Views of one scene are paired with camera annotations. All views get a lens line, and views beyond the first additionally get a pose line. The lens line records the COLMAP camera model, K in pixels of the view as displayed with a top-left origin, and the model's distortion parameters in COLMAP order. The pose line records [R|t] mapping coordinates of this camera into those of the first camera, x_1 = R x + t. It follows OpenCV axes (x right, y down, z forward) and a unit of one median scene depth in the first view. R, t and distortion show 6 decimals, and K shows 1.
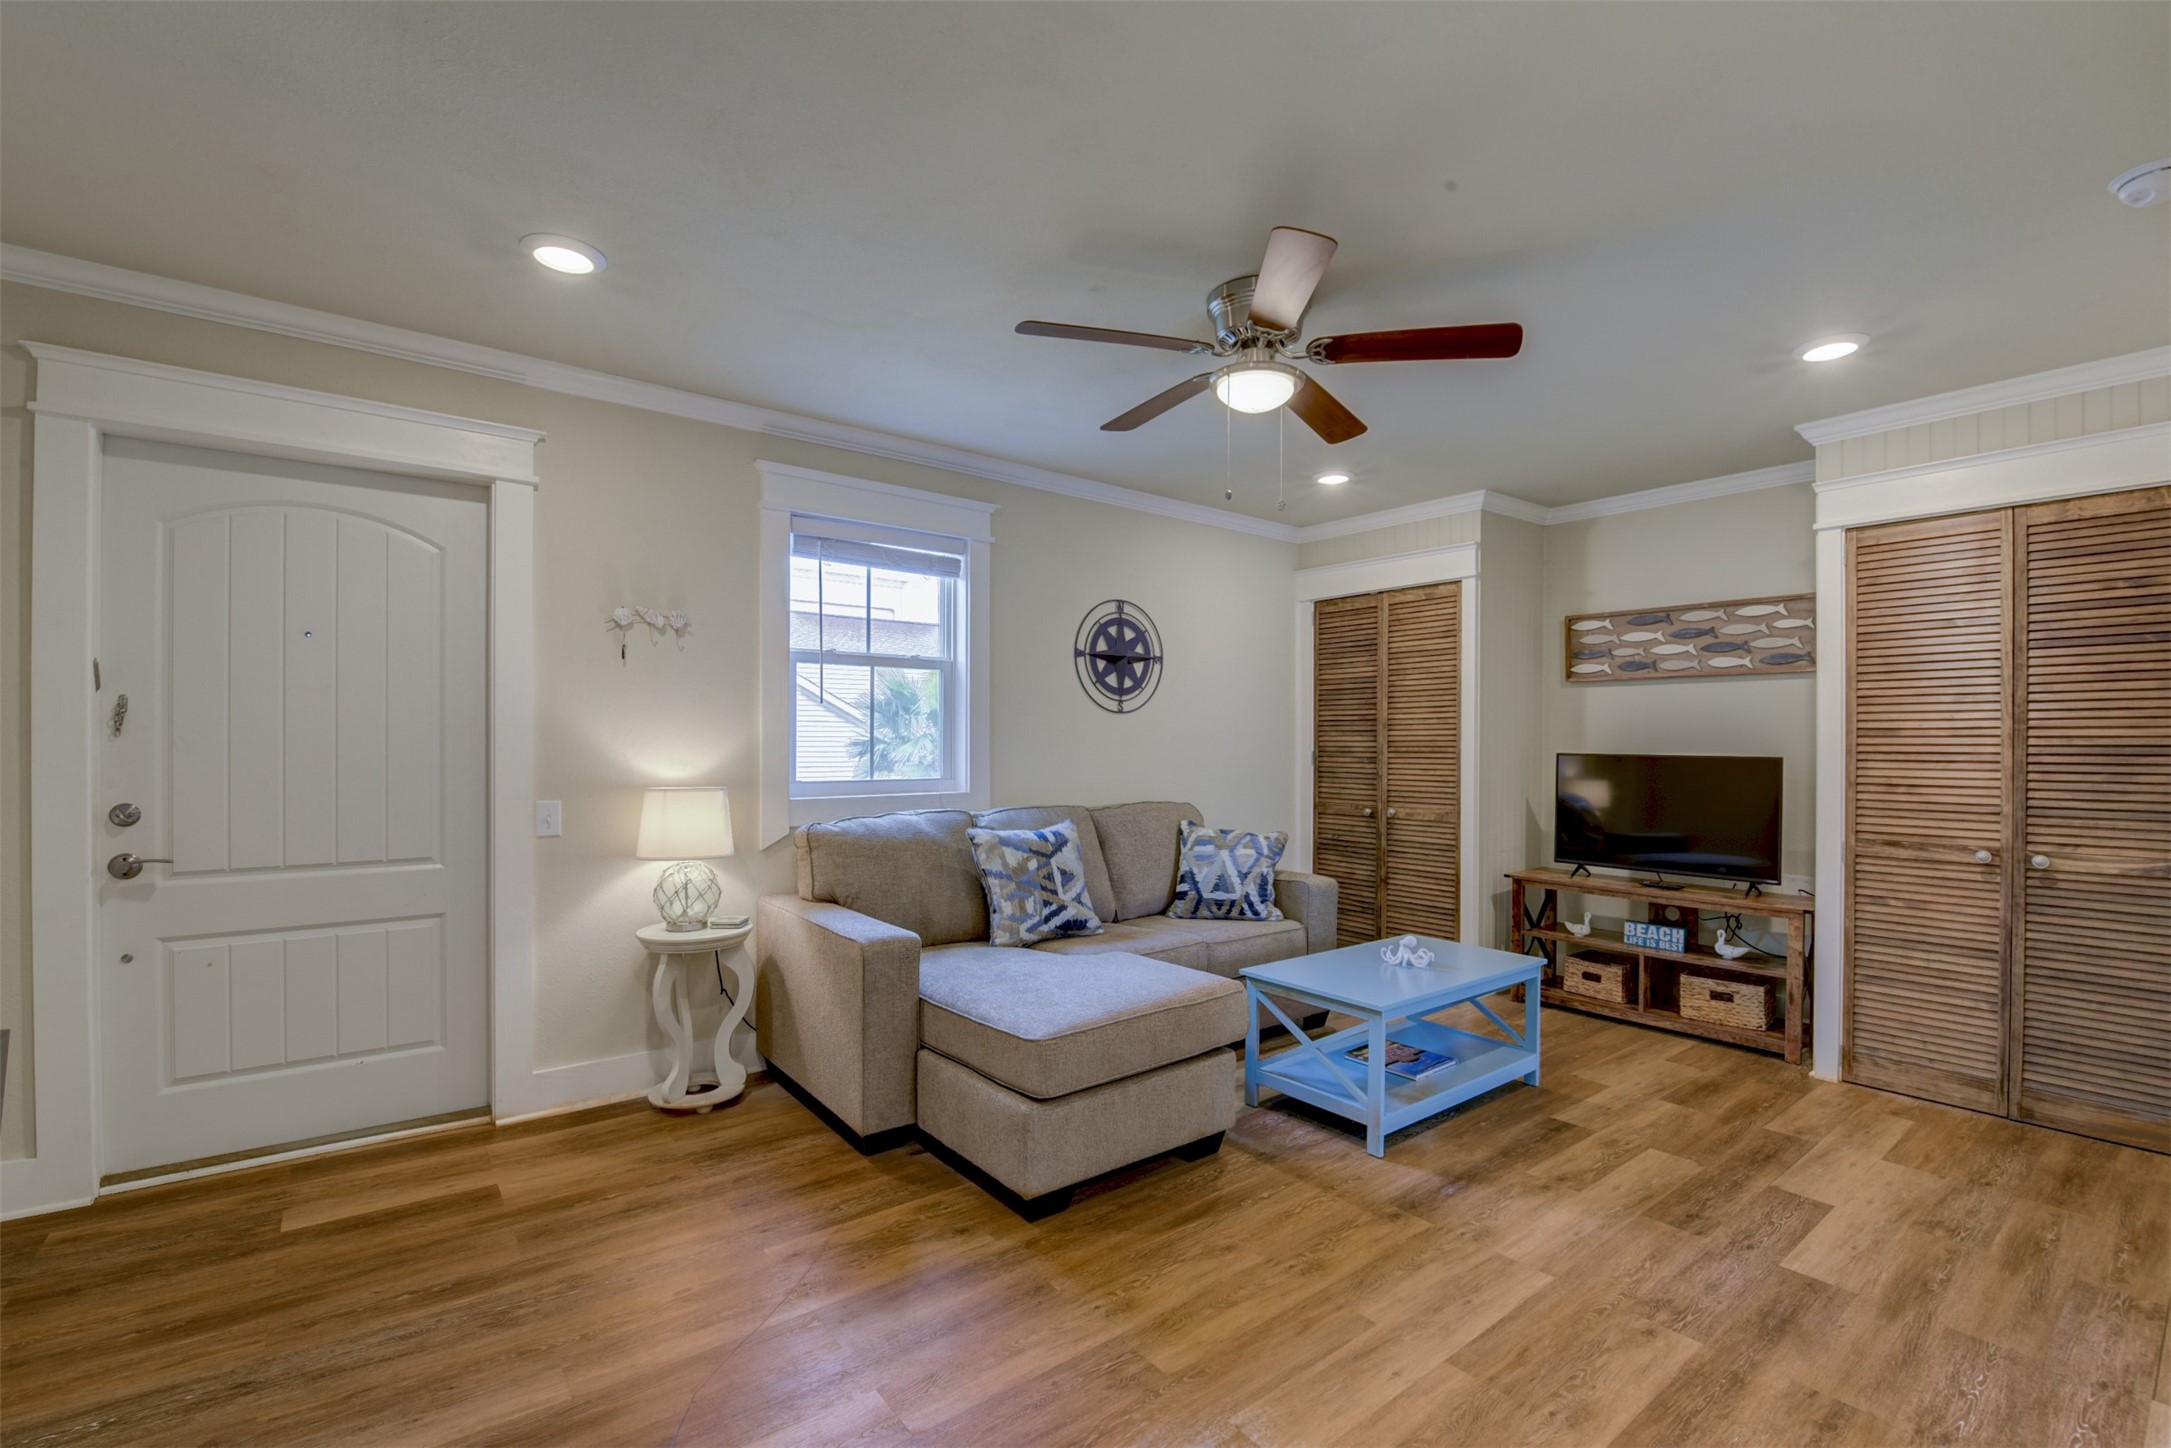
lens RADIAL K [[942.4, 0, 1100.0], [0, 942.4, 738.9], [0, 0, 1]] dist [-0.004148, -0.007992]
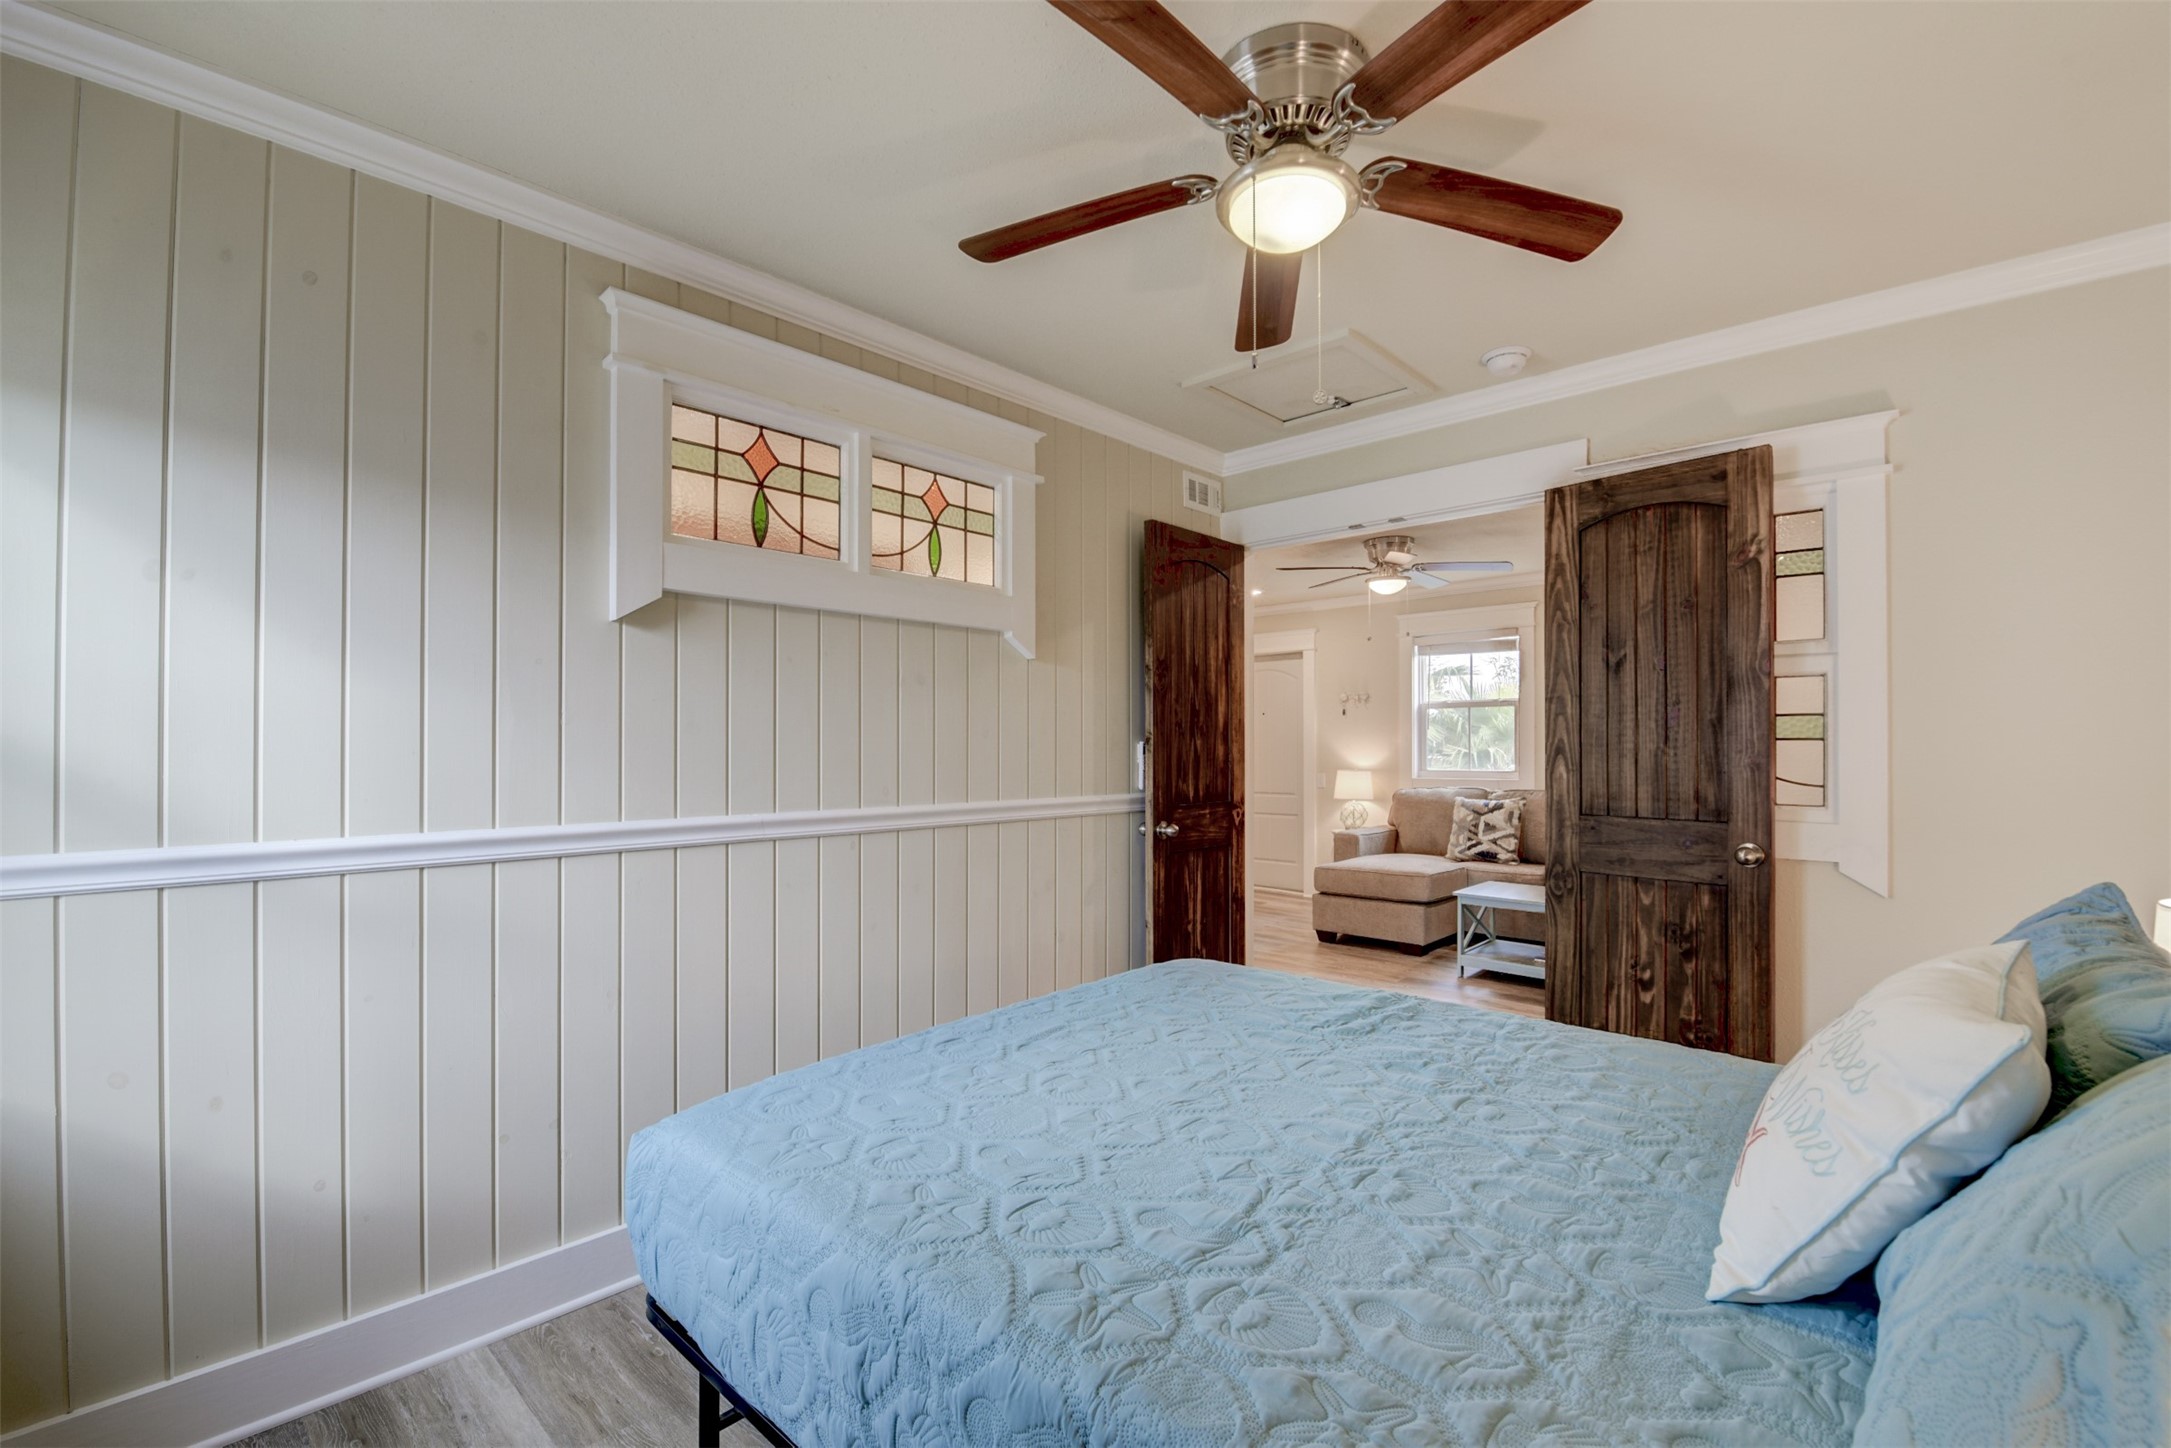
lens RADIAL K [[942.4, 0, 1092.9], [0, 942.4, 744.4], [0, 0, 1]] dist [-0.004148, -0.007992]
pose [[0.152898, -0.004446, -0.988232, 1.595940], [0.002704, 0.999988, -0.004080, -0.001642], [0.988238, -0.002048, 0.152908, 0.012998]]
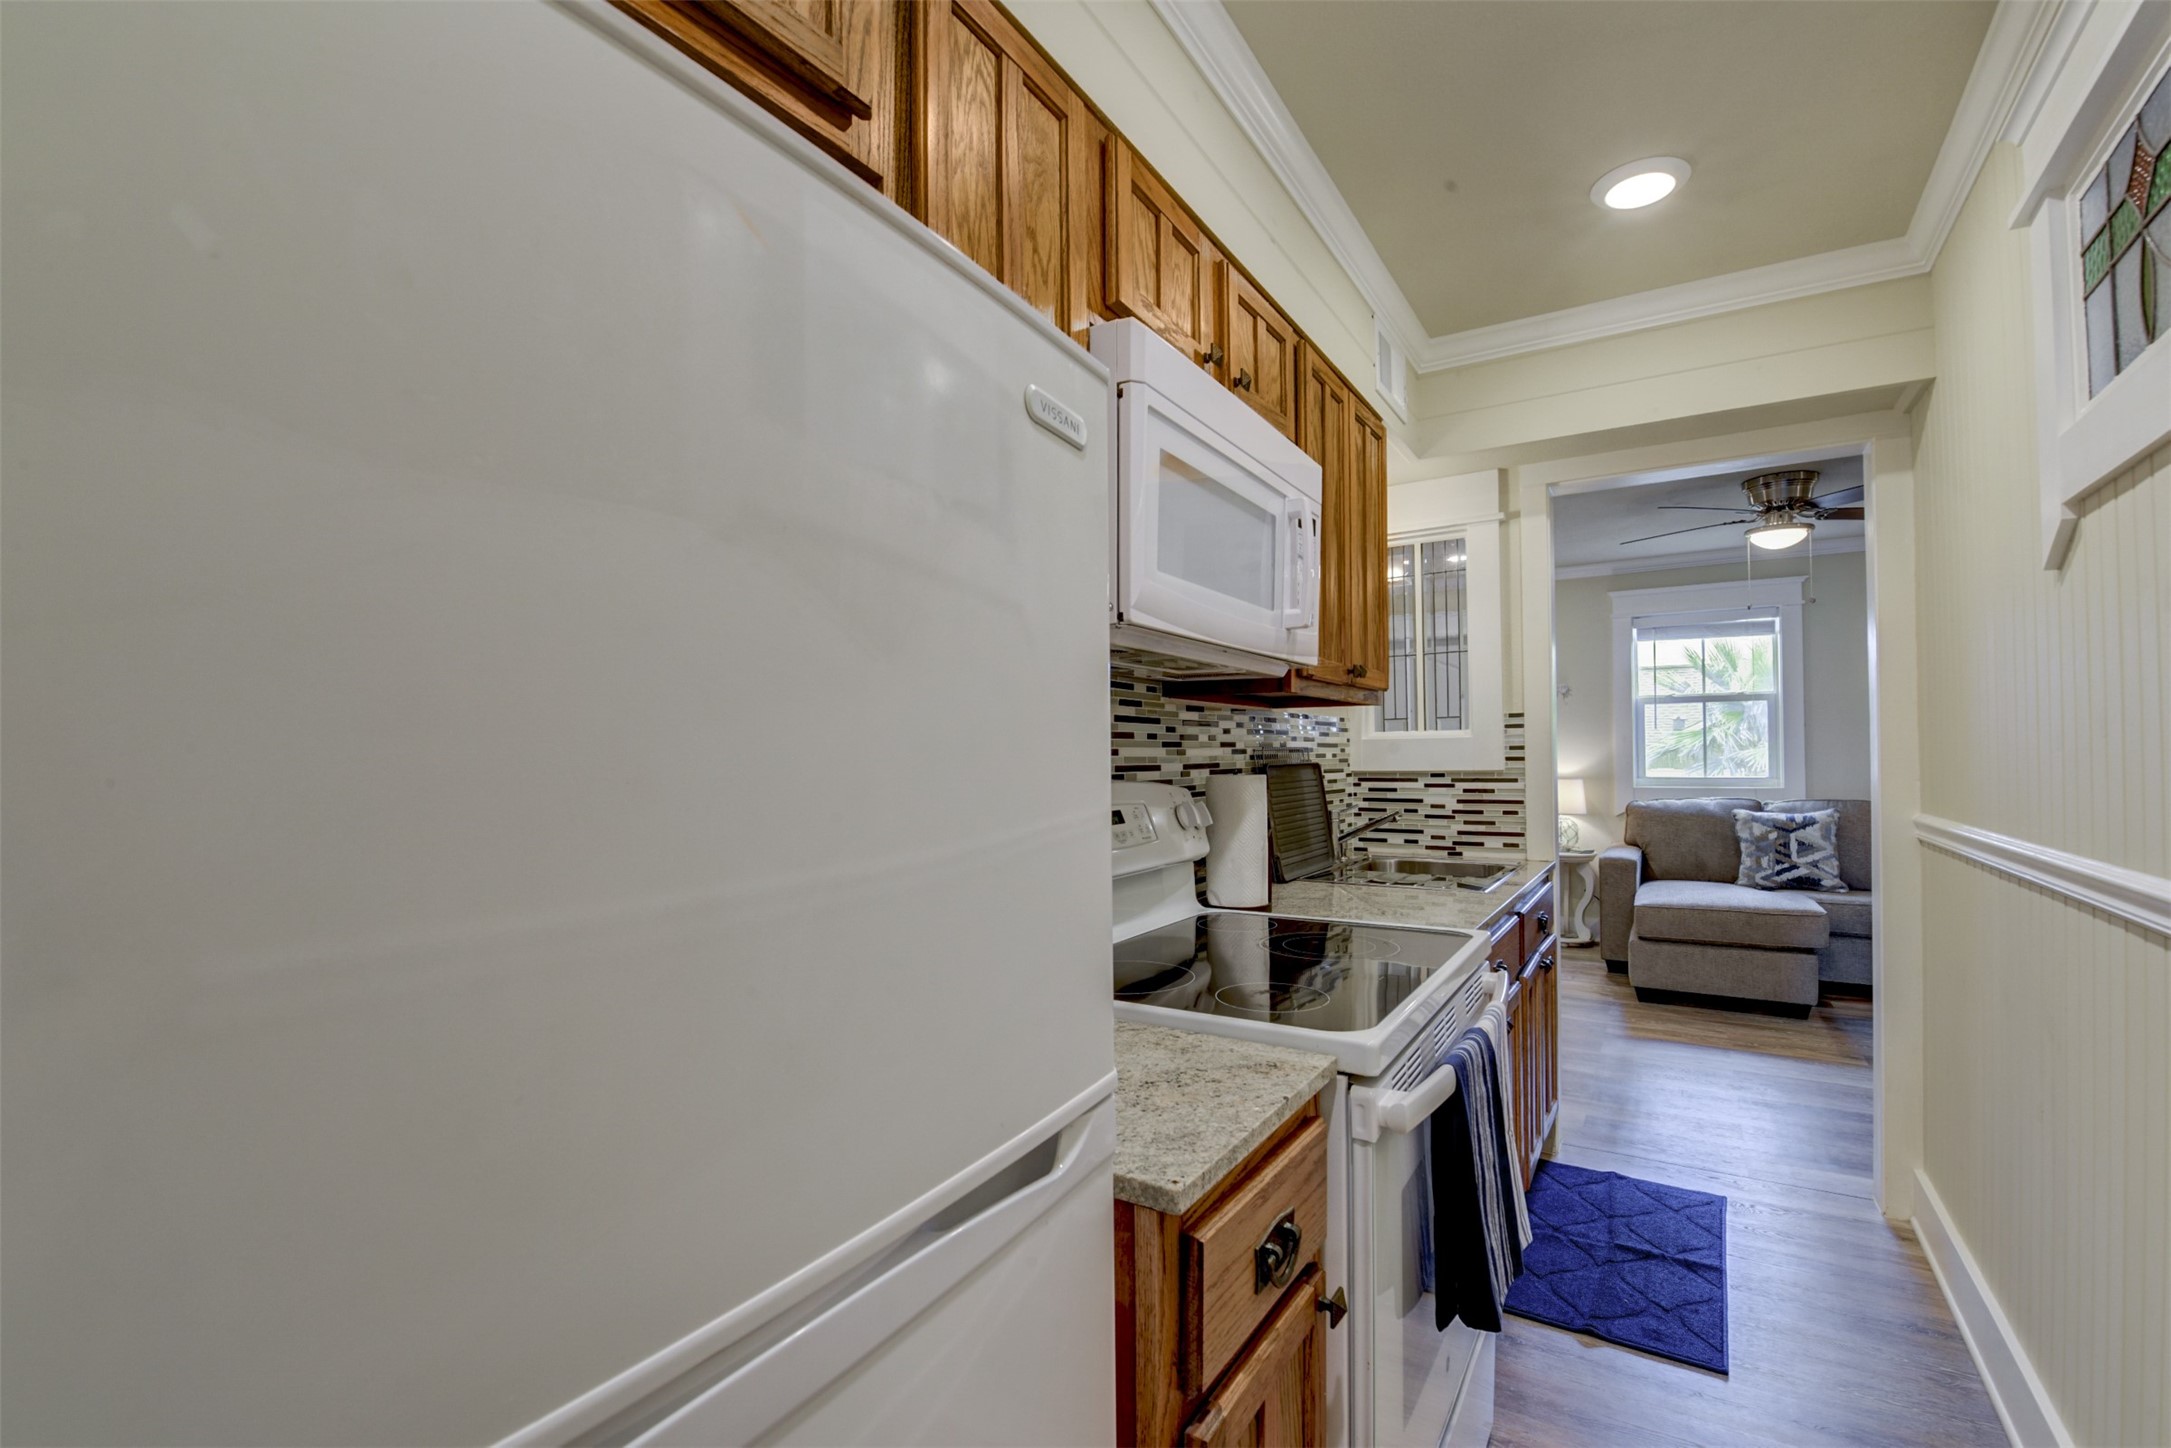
lens RADIAL K [[942.4, 0, 1094.1], [0, 942.4, 743.2], [0, 0, 1]] dist [-0.004148, -0.007992]
pose [[0.340021, -0.017366, -0.940257, 0.943514], [0.013341, 0.999818, -0.013642, -0.004400], [0.940323, -0.007905, 0.340191, -0.487666]]
